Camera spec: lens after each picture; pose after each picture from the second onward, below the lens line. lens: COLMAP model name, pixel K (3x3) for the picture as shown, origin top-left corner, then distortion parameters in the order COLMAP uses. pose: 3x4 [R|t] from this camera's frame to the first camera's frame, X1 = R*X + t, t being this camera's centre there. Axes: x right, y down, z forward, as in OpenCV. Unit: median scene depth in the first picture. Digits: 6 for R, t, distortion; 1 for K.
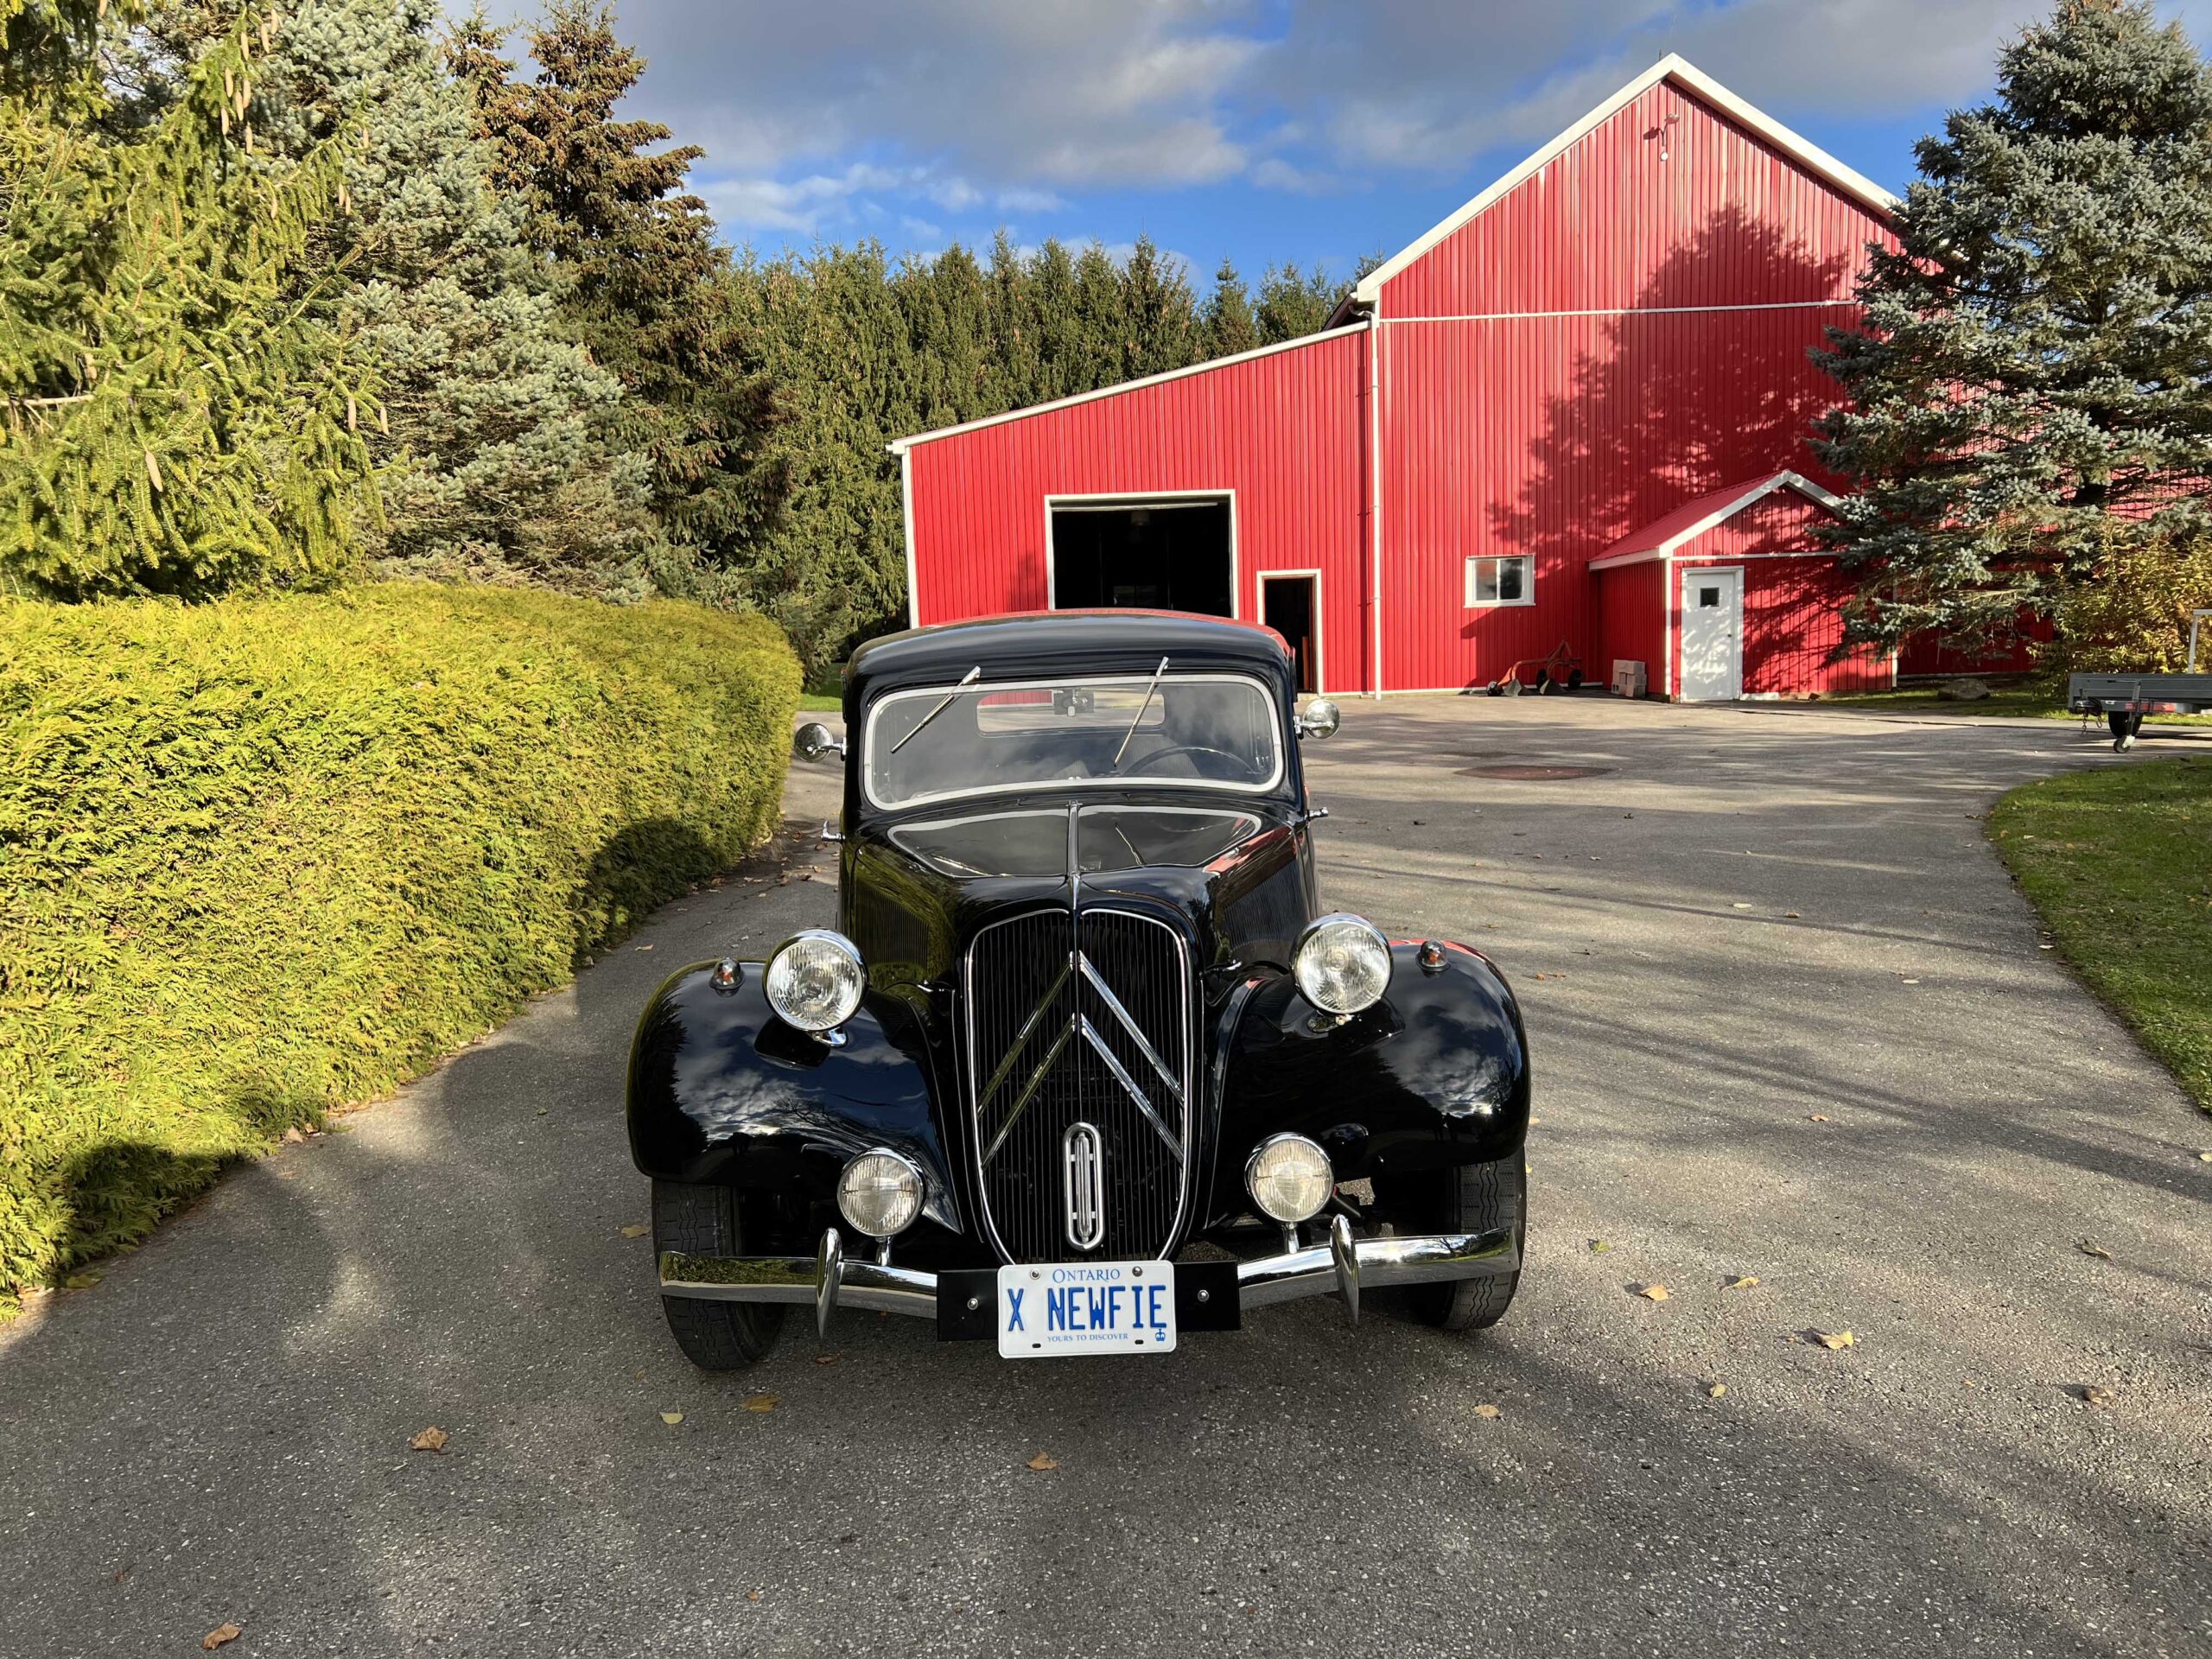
lens RADIAL K [[1716.8, 0, 1158.1], [0, 1716.8, 830.5], [0, 0, 1]] dist [0.119258, -0.129640]
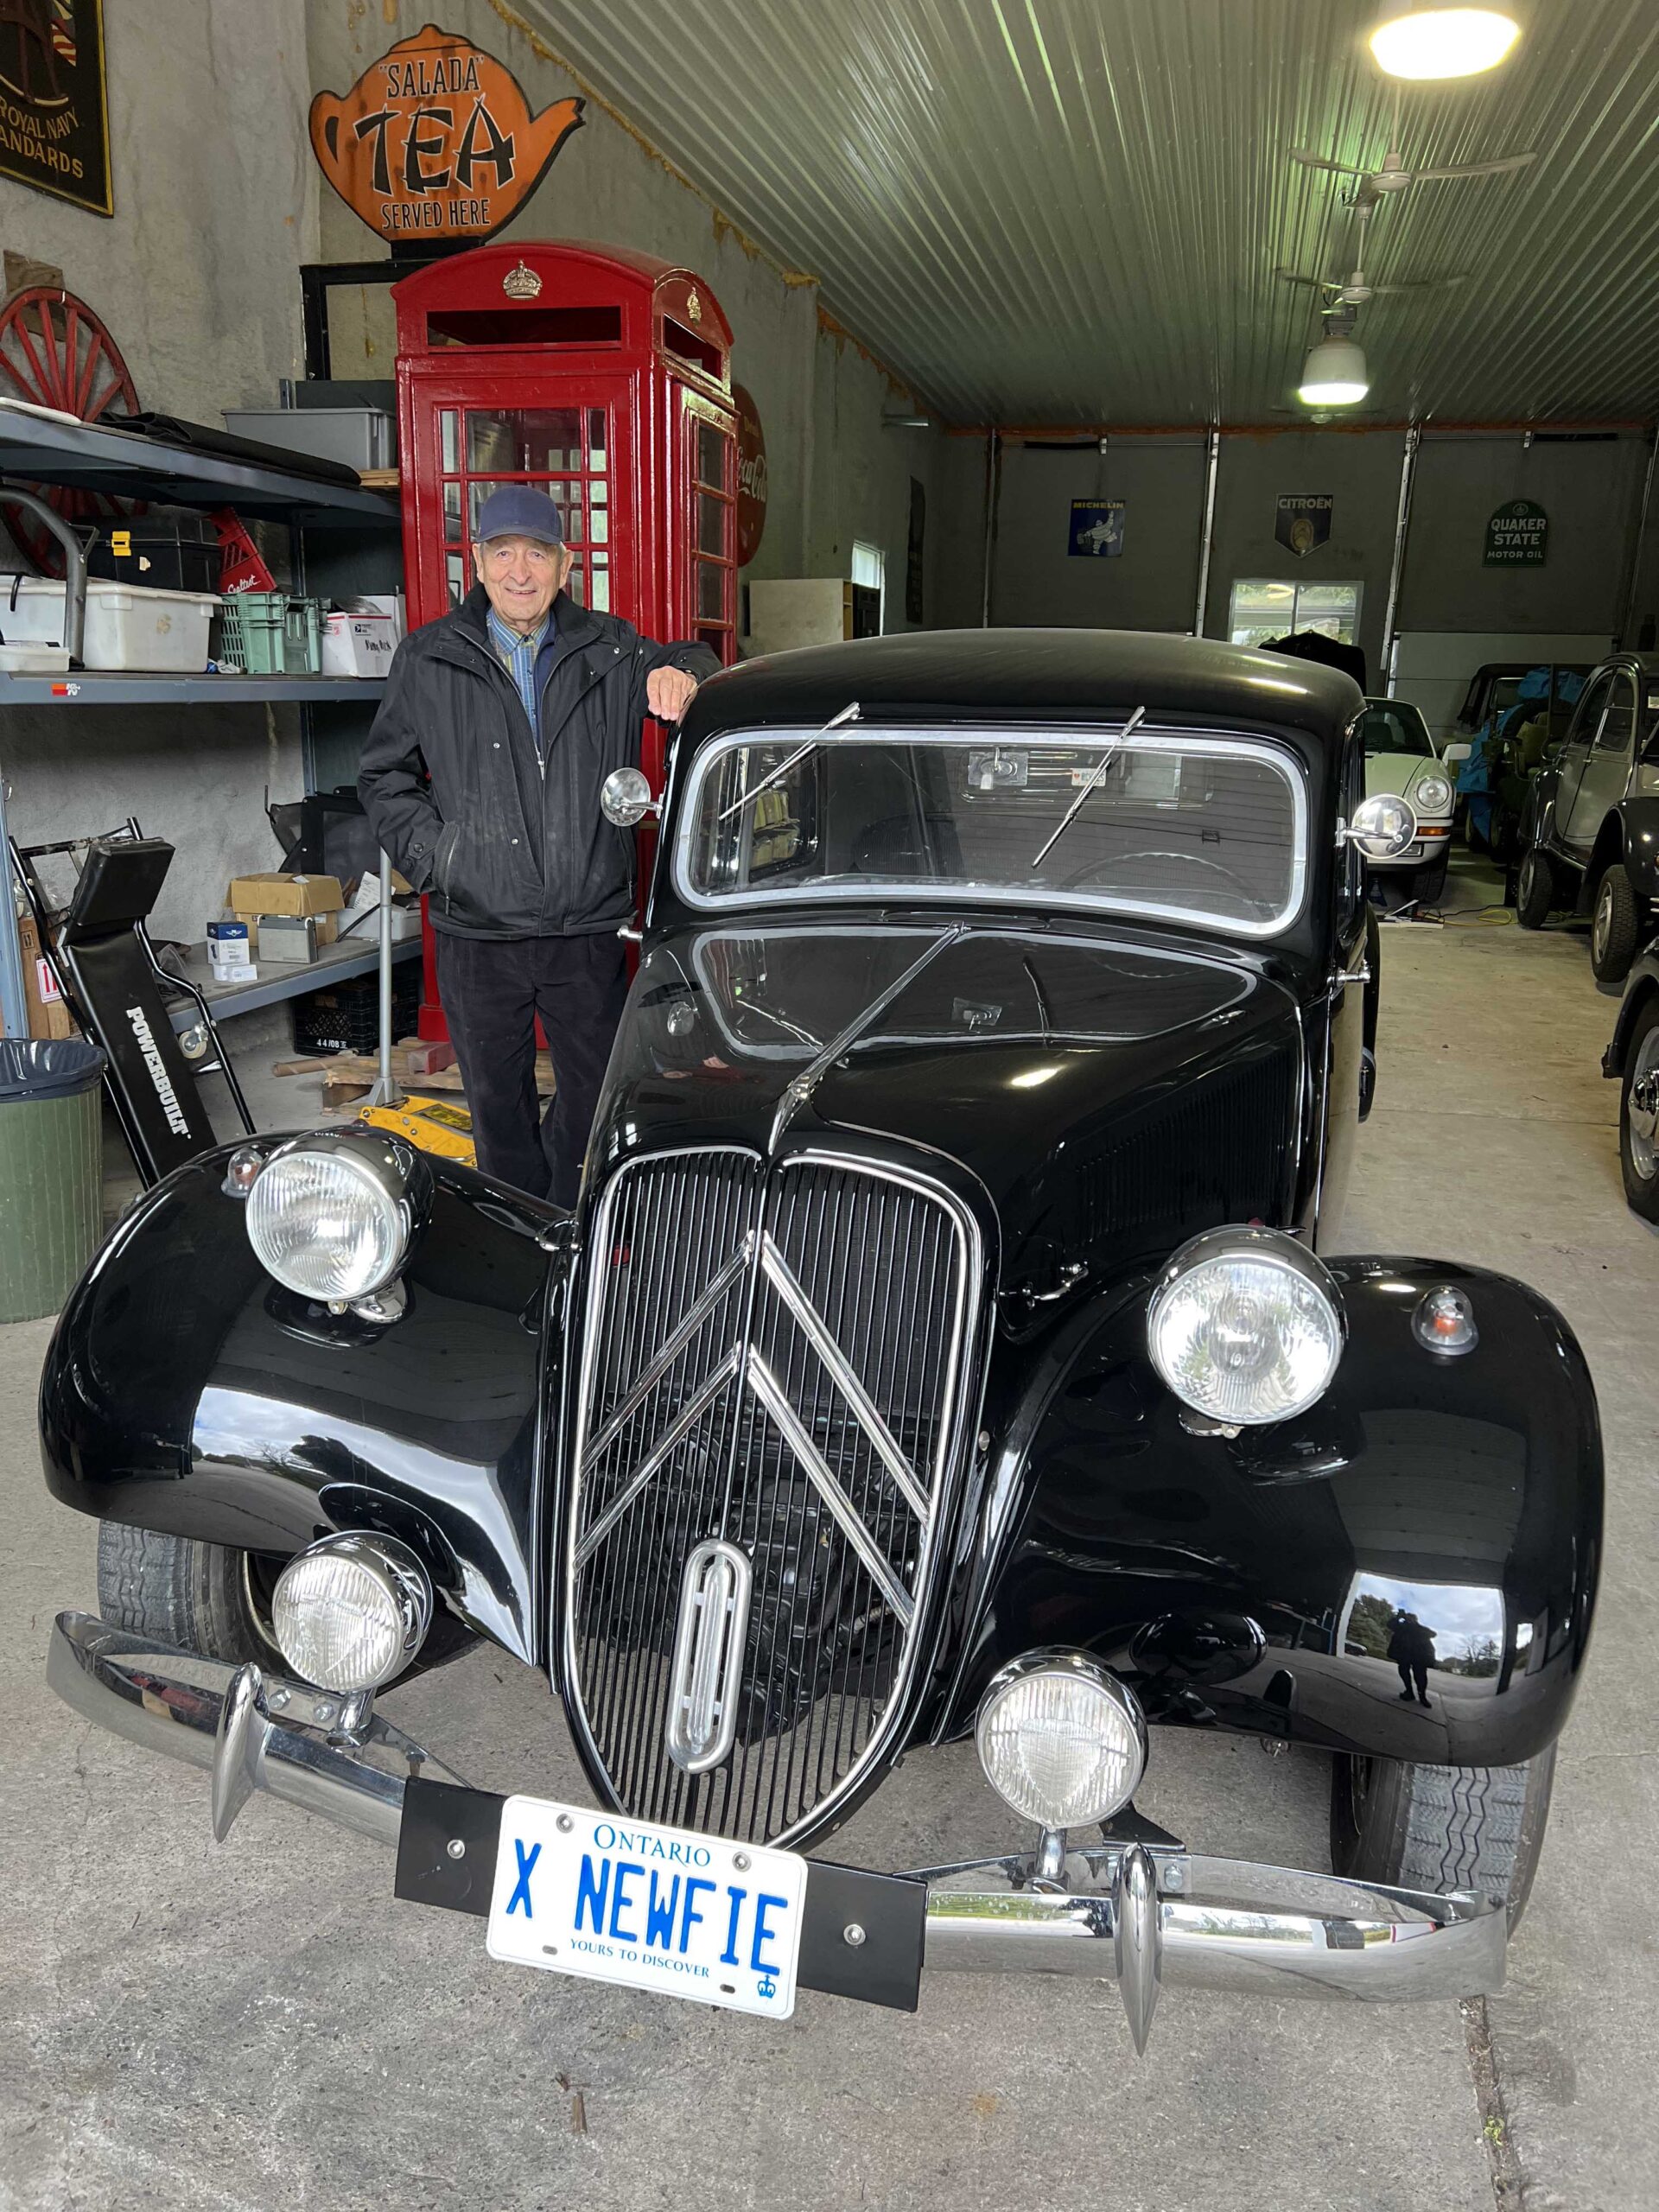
lens RADIAL K [[1707.9, 0, 829.5], [0, 1707.9, 1106.0], [0, 0, 1]] dist [0.035452, -0.001984]
pose [[0.957052, 0.126224, -0.260997, 0.024490], [-0.089885, 0.985074, 0.146801, -0.011333], [0.275631, -0.117036, 0.954112, 0.103471]]
